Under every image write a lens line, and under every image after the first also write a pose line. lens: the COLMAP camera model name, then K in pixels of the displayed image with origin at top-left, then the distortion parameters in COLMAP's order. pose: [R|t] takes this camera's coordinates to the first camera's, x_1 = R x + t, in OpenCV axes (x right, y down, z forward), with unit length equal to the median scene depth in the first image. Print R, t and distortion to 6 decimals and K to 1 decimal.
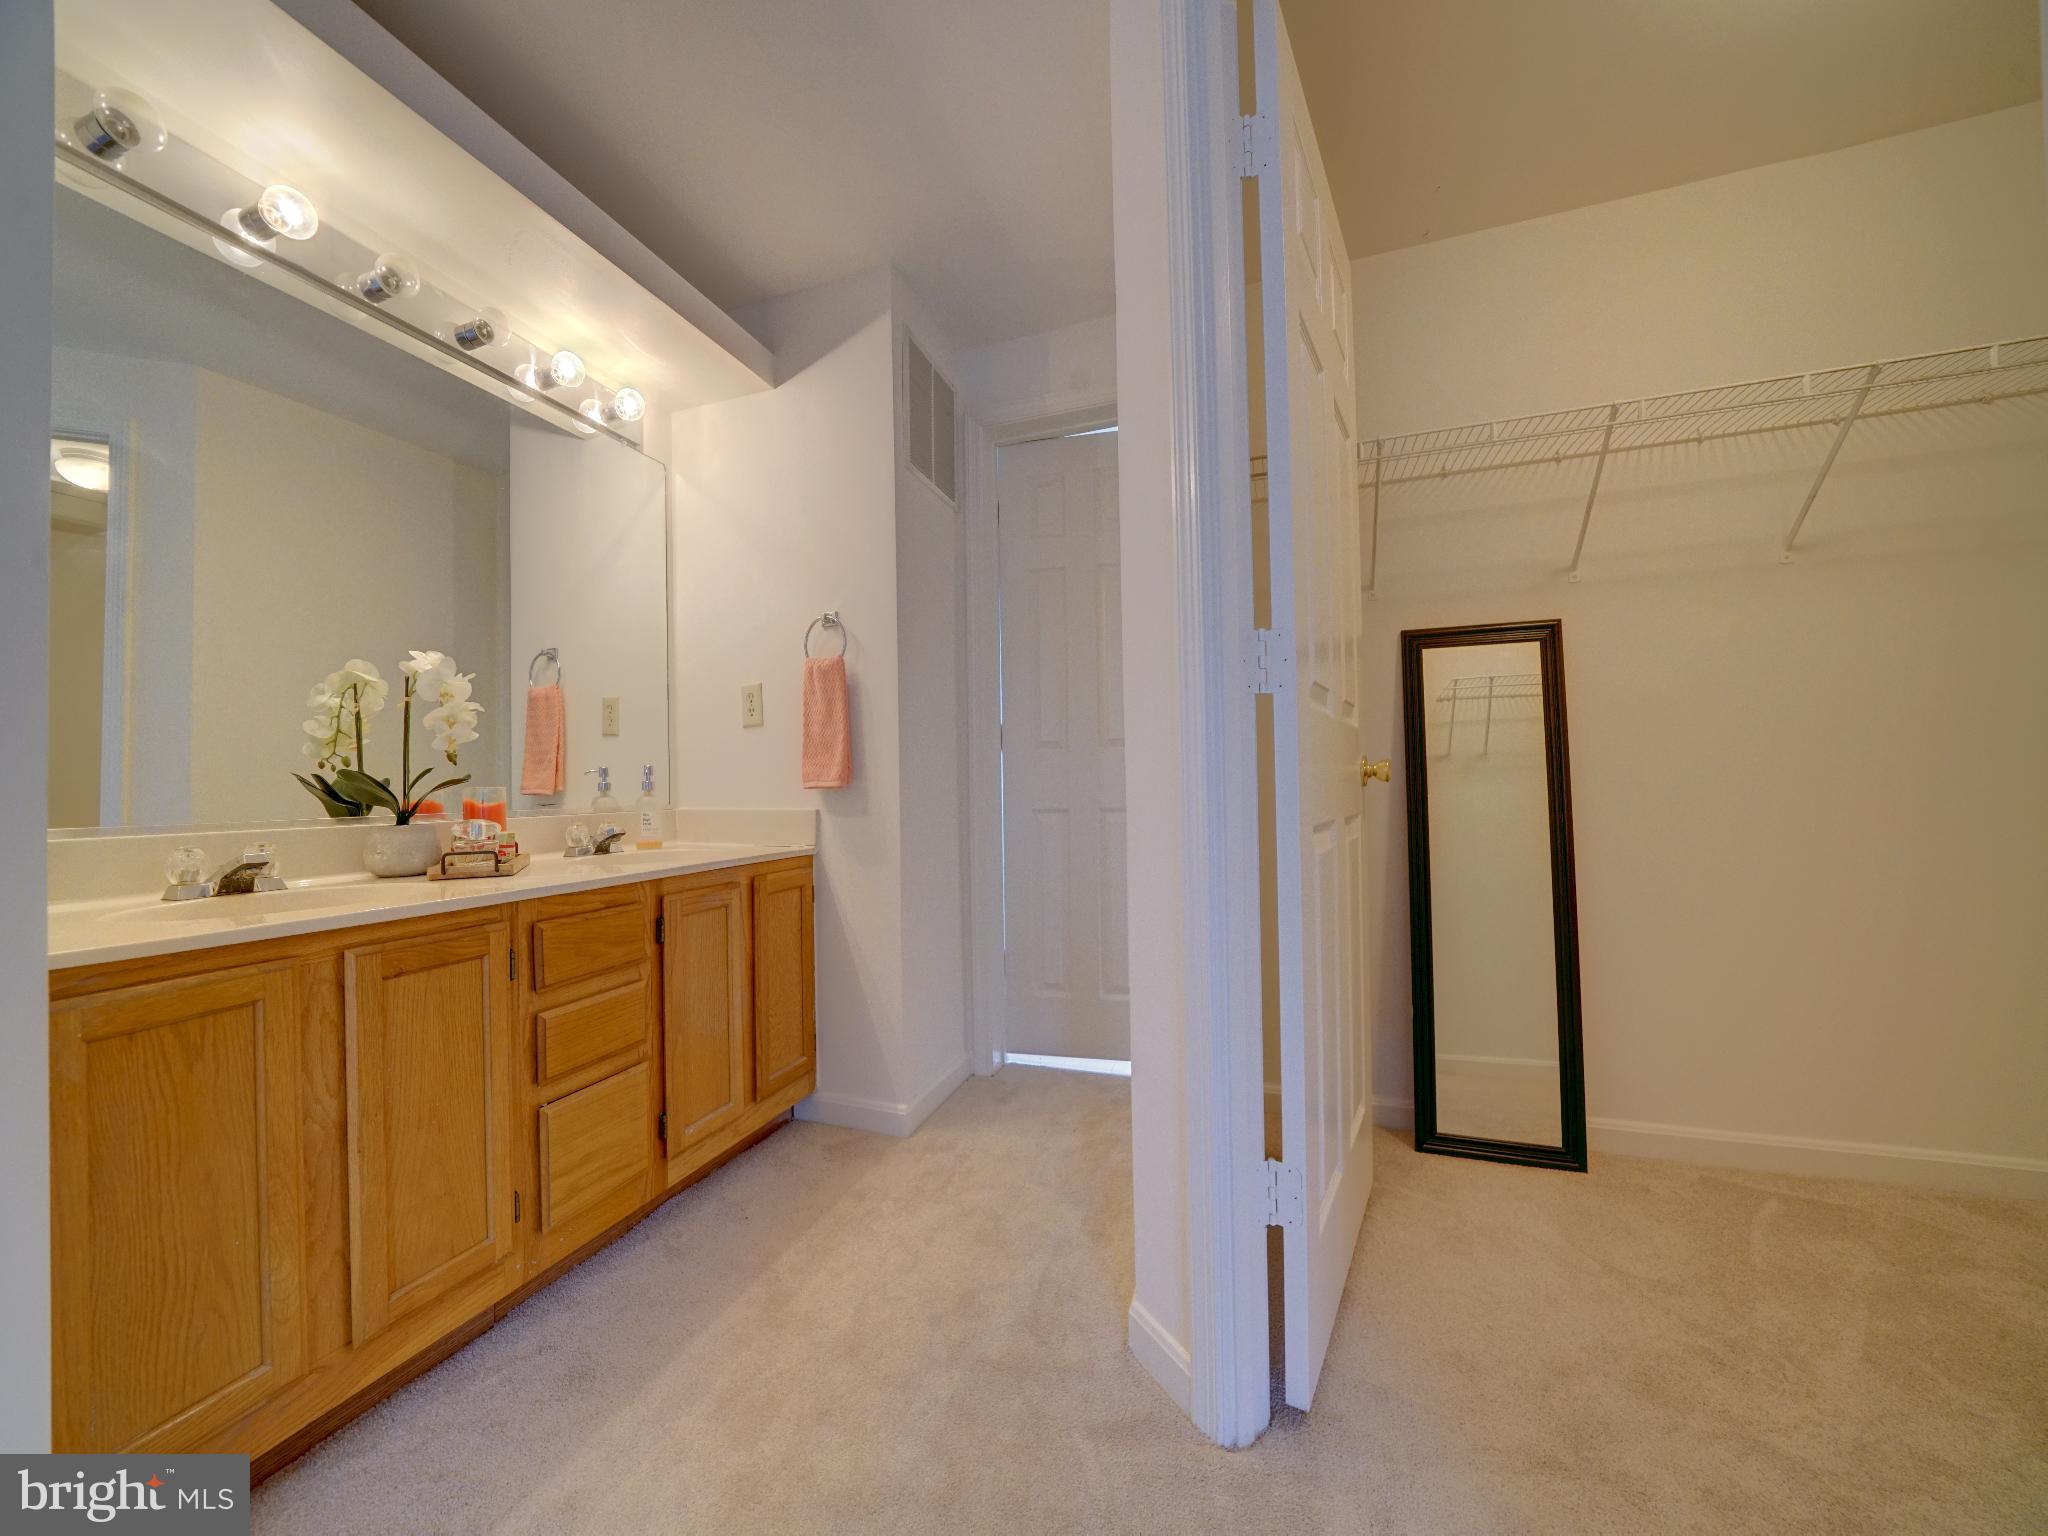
lens RADIAL K [[711.3, 0, 1012.8], [0, 711.3, 782.6], [0, 0, 1]] dist [-0.023762, 0.002409]
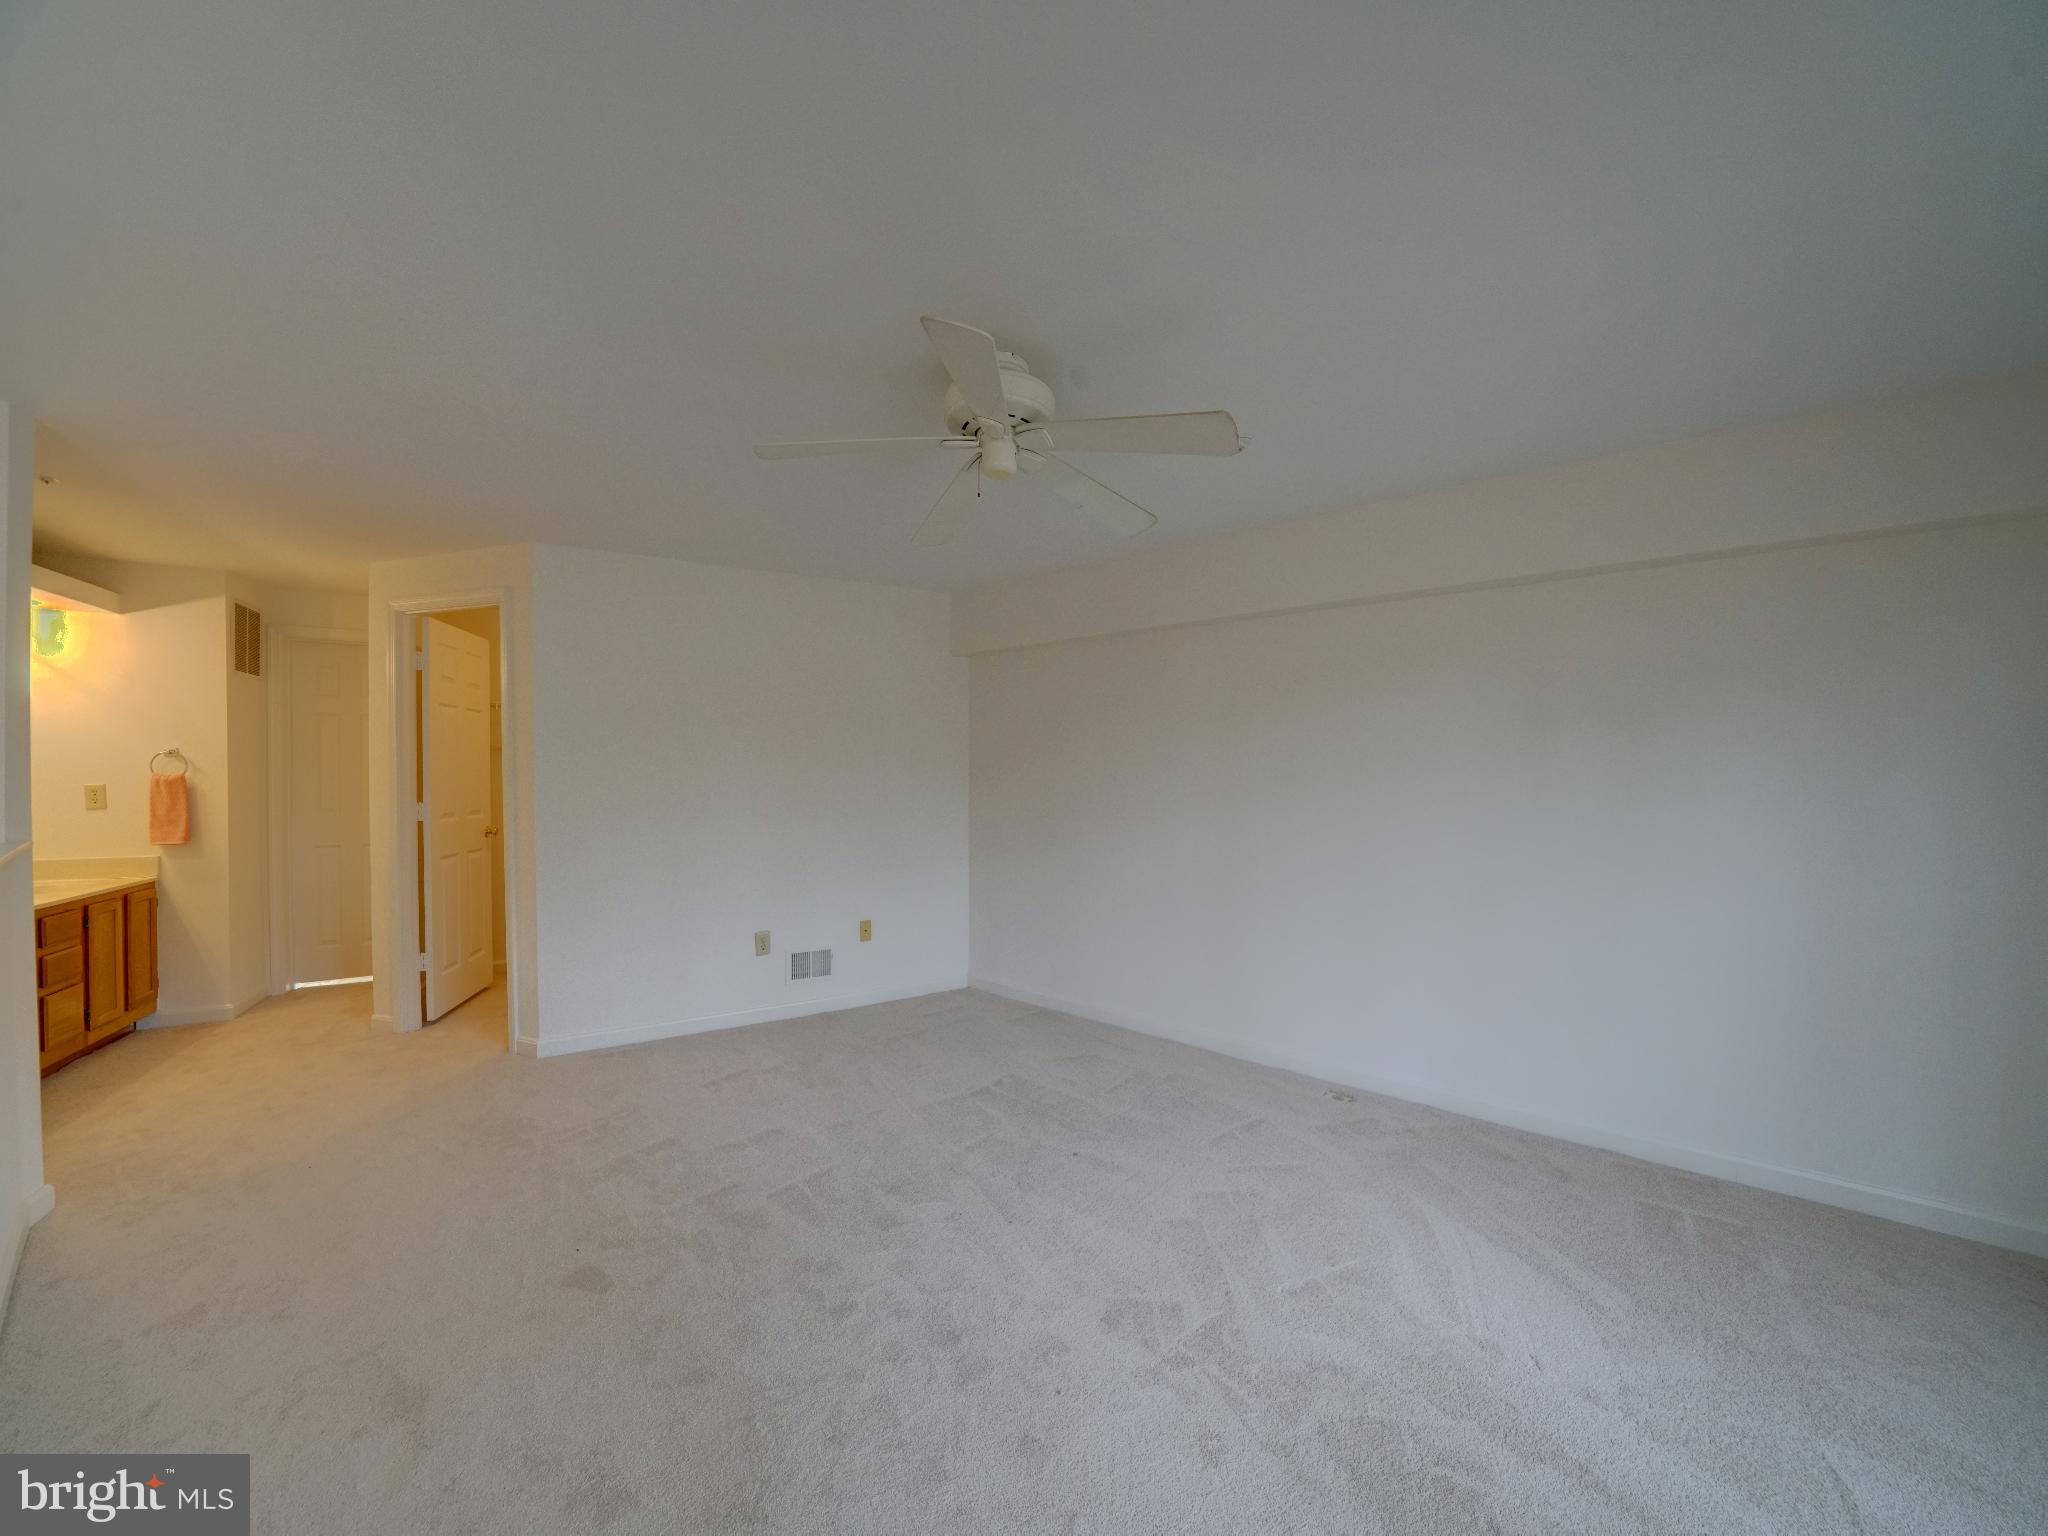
lens RADIAL K [[711.3, 0, 1020.0], [0, 711.3, 775.6], [0, 0, 1]] dist [-0.023762, 0.002409]
pose [[0.653356, 0.010829, 0.756973, -0.196564], [-0.017453, 0.999847, 0.000761, -0.237385], [-0.756849, -0.013709, 0.653446, -2.079766]]
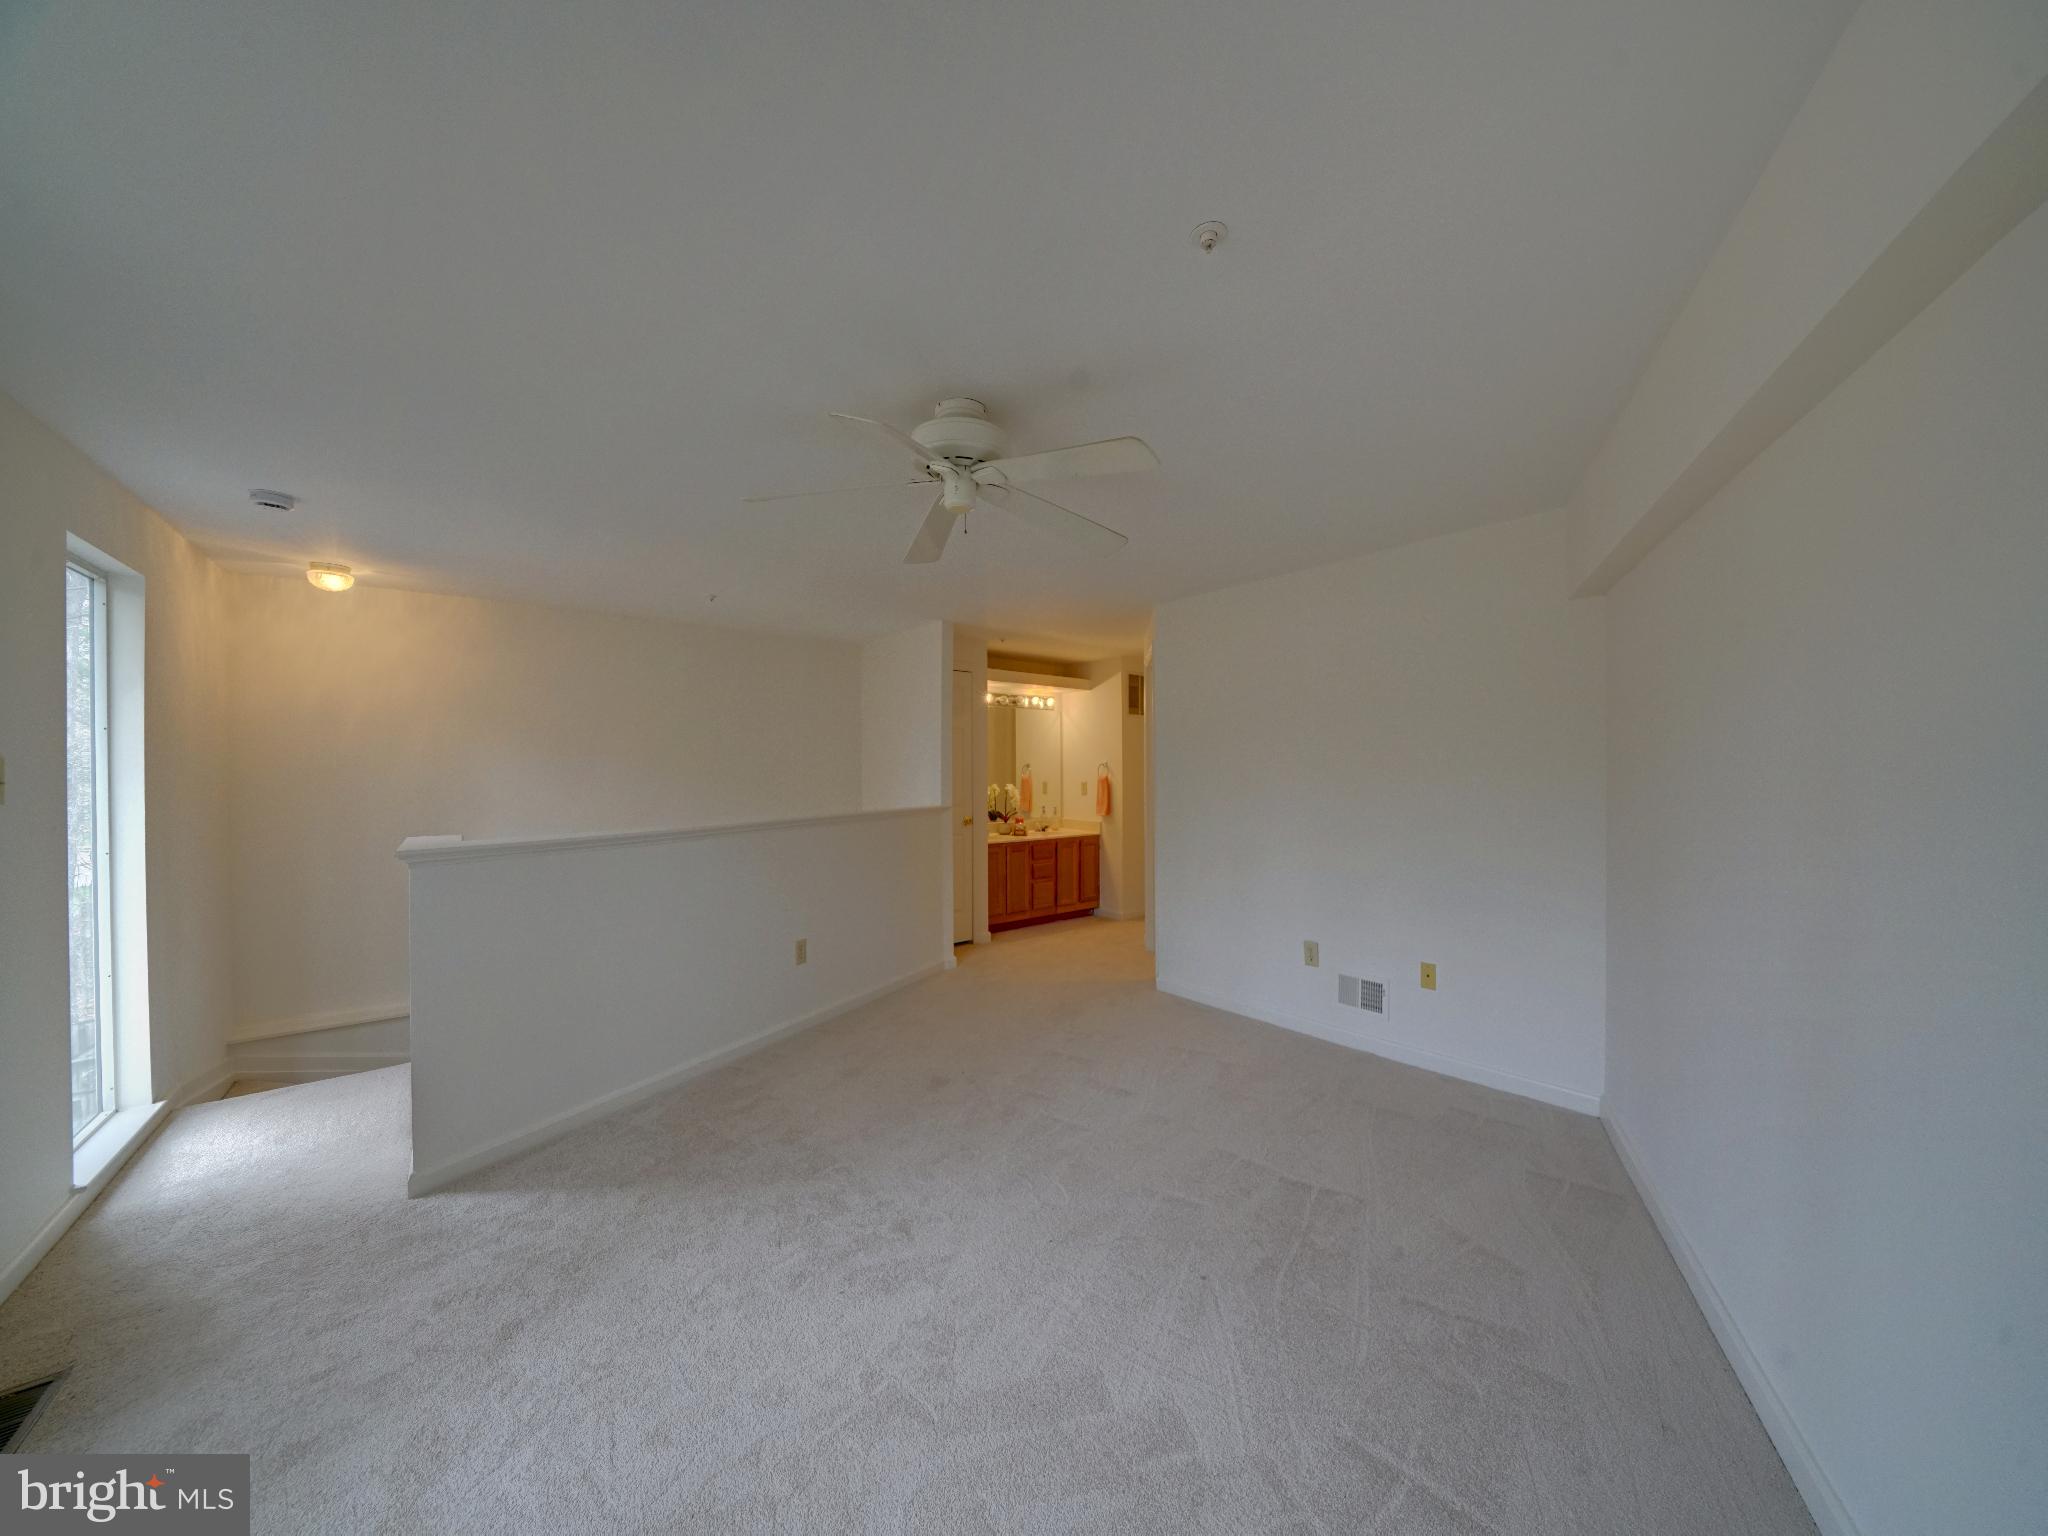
lens RADIAL K [[711.3, 0, 1007.4], [0, 711.3, 773.7], [0, 0, 1]] dist [-0.023762, 0.002409]
pose [[0.850617, 0.014349, -0.525590, 1.239036], [-0.005119, 0.999806, 0.019012, -0.277116], [0.525761, -0.013481, 0.850525, -2.317564]]
